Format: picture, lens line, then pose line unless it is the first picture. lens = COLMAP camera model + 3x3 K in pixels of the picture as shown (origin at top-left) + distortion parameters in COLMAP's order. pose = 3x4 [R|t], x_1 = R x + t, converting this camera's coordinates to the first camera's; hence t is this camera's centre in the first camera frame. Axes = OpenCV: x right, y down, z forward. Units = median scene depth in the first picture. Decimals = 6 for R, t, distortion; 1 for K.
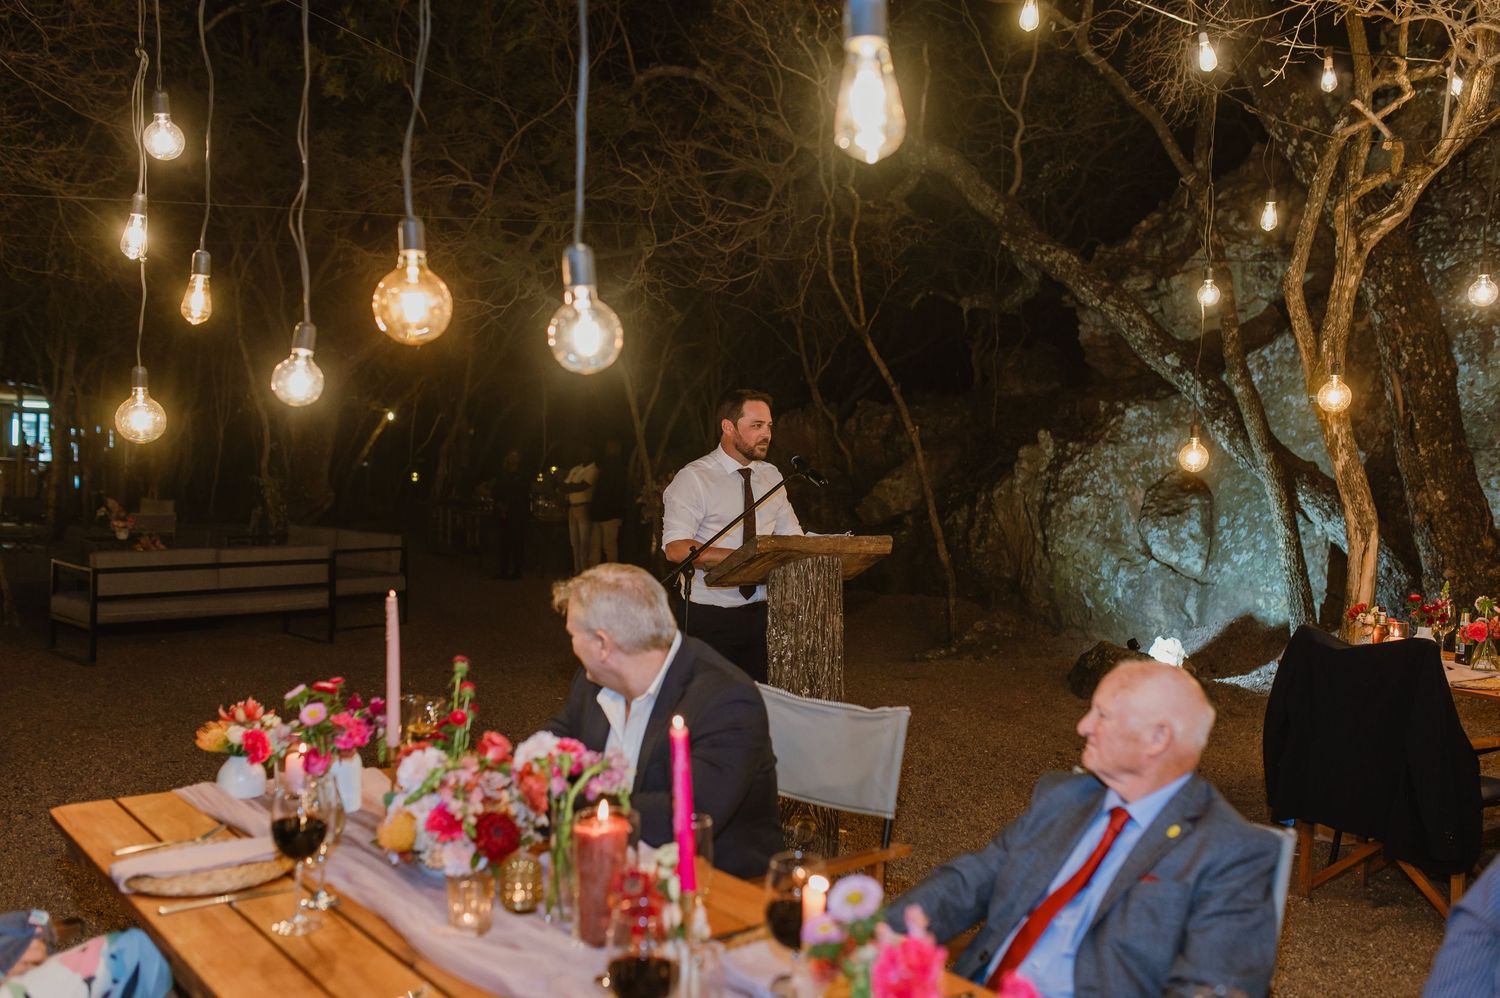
lens RADIAL K [[1417.2, 0, 739.5], [0, 1417.2, 513.4], [0, 0, 1]] dist [0.029123, 0.000000]
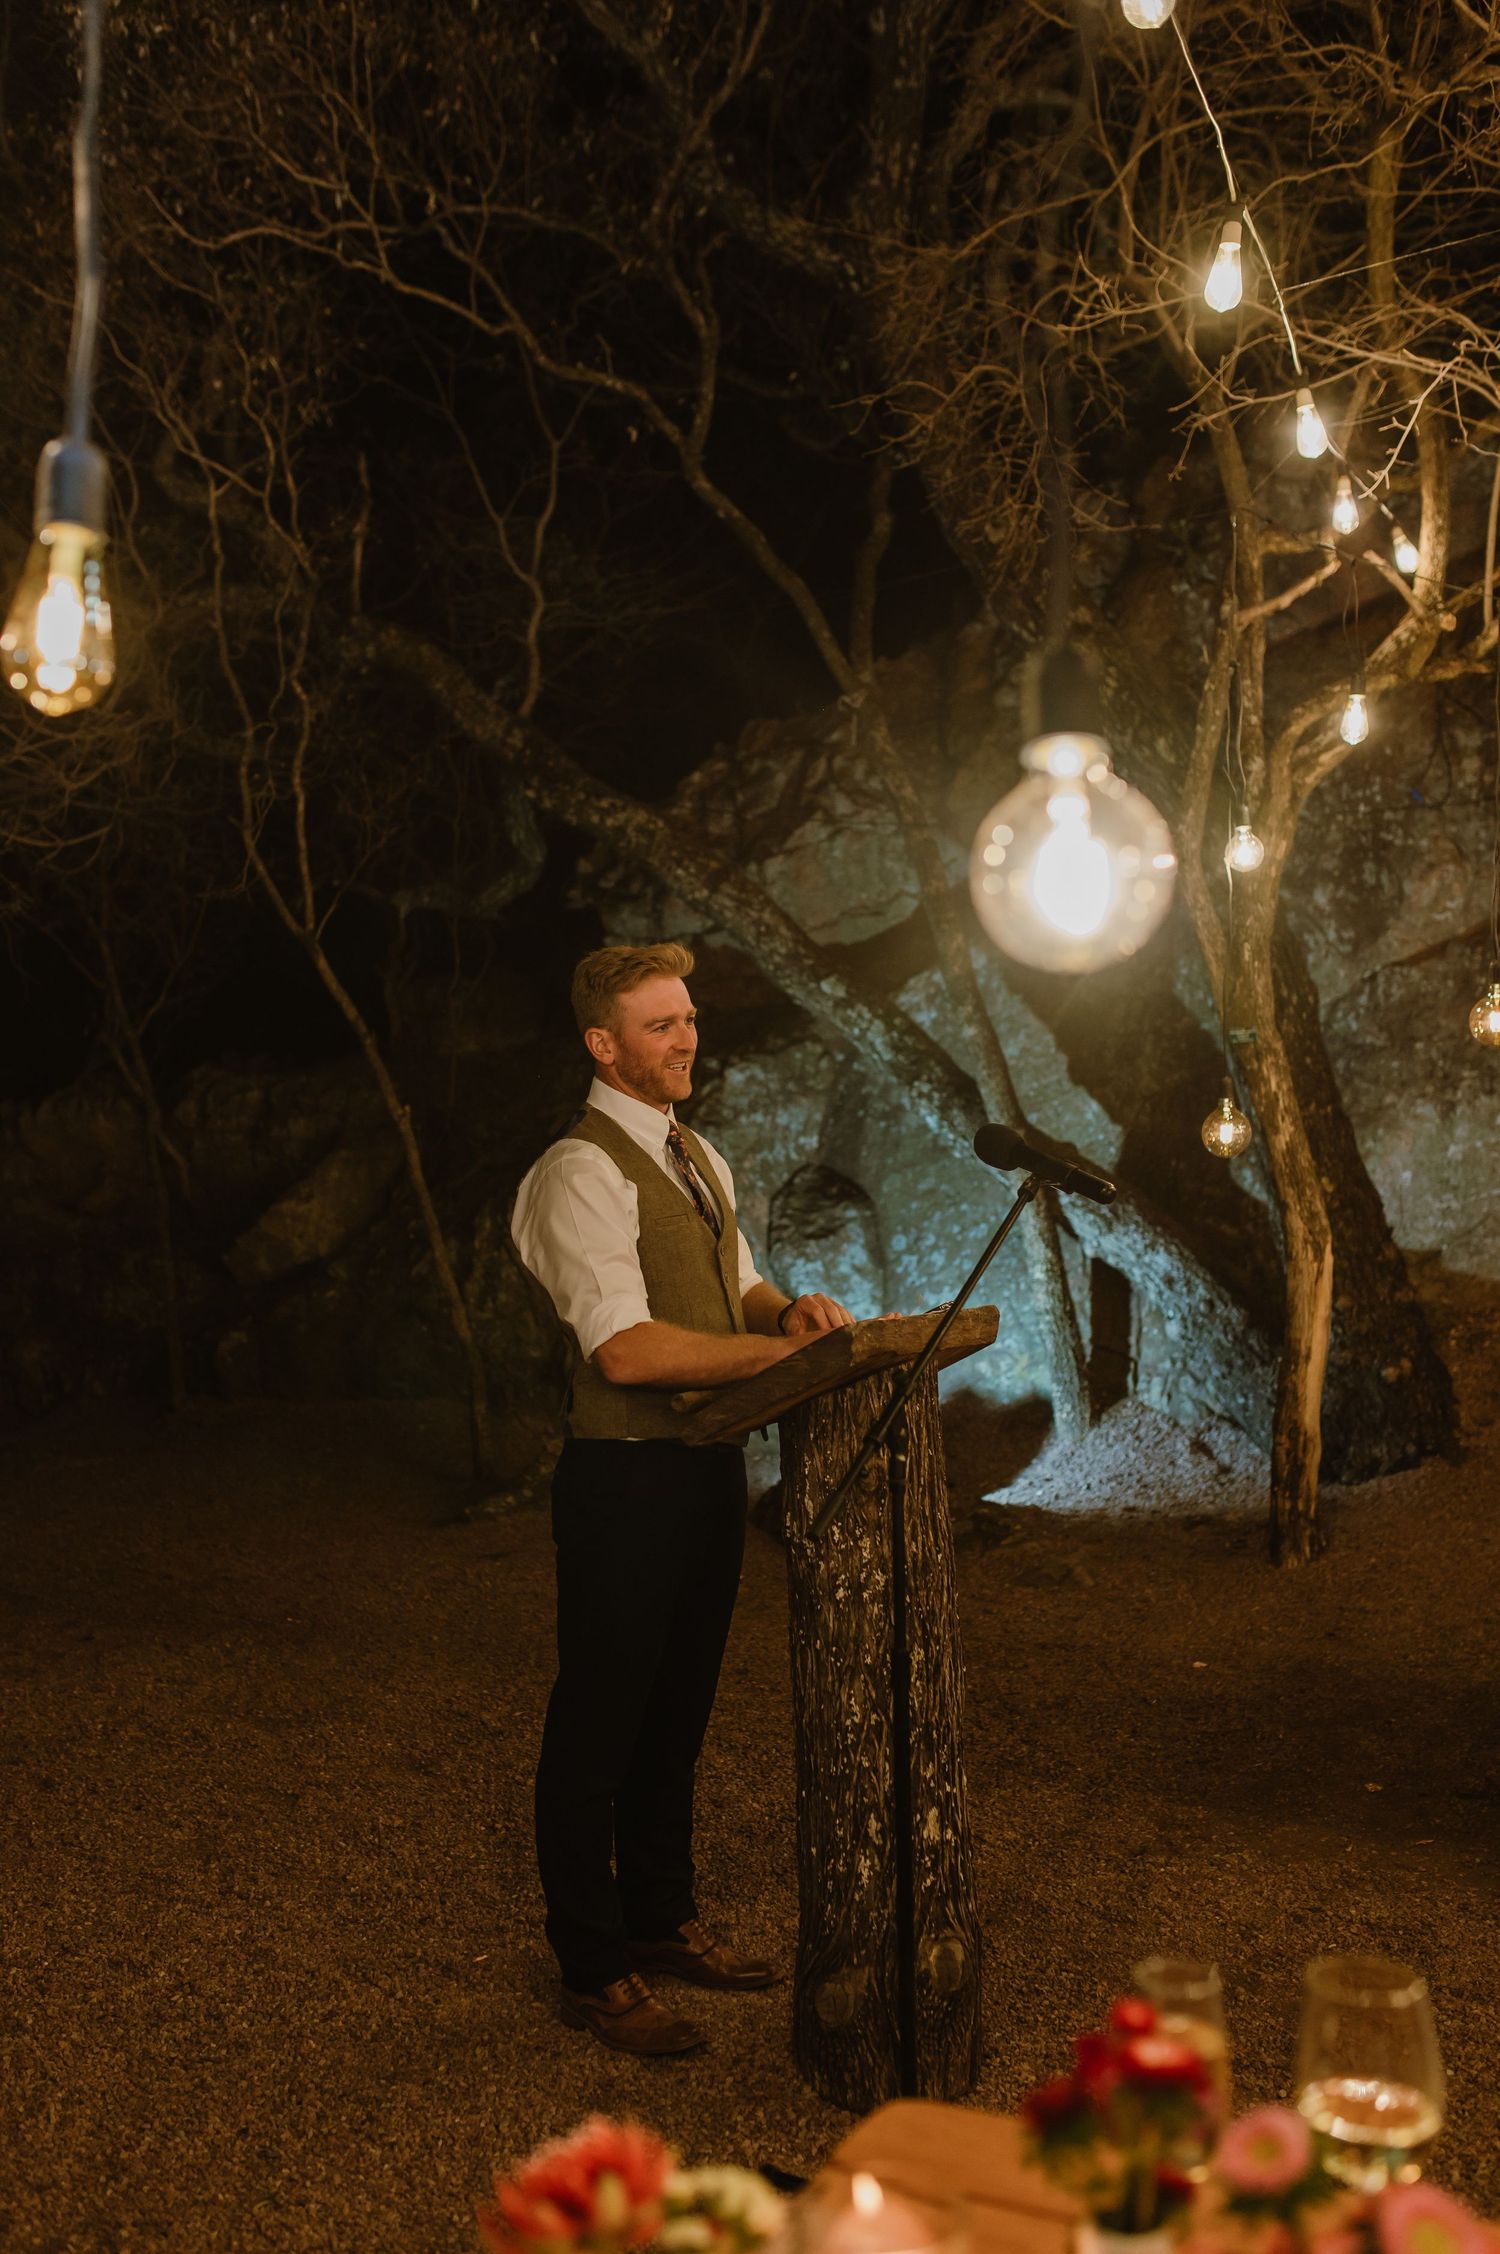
lens RADIAL K [[2129.6, 0, 747.6], [0, 2129.6, 1138.0], [0, 0, 1]] dist [0.029123, 0.000000]
pose [[0.895471, -0.032853, 0.443906, -0.155643], [0.055423, 0.997741, -0.037959, -0.009664], [-0.441657, 0.058594, 0.895269, 0.201268]]
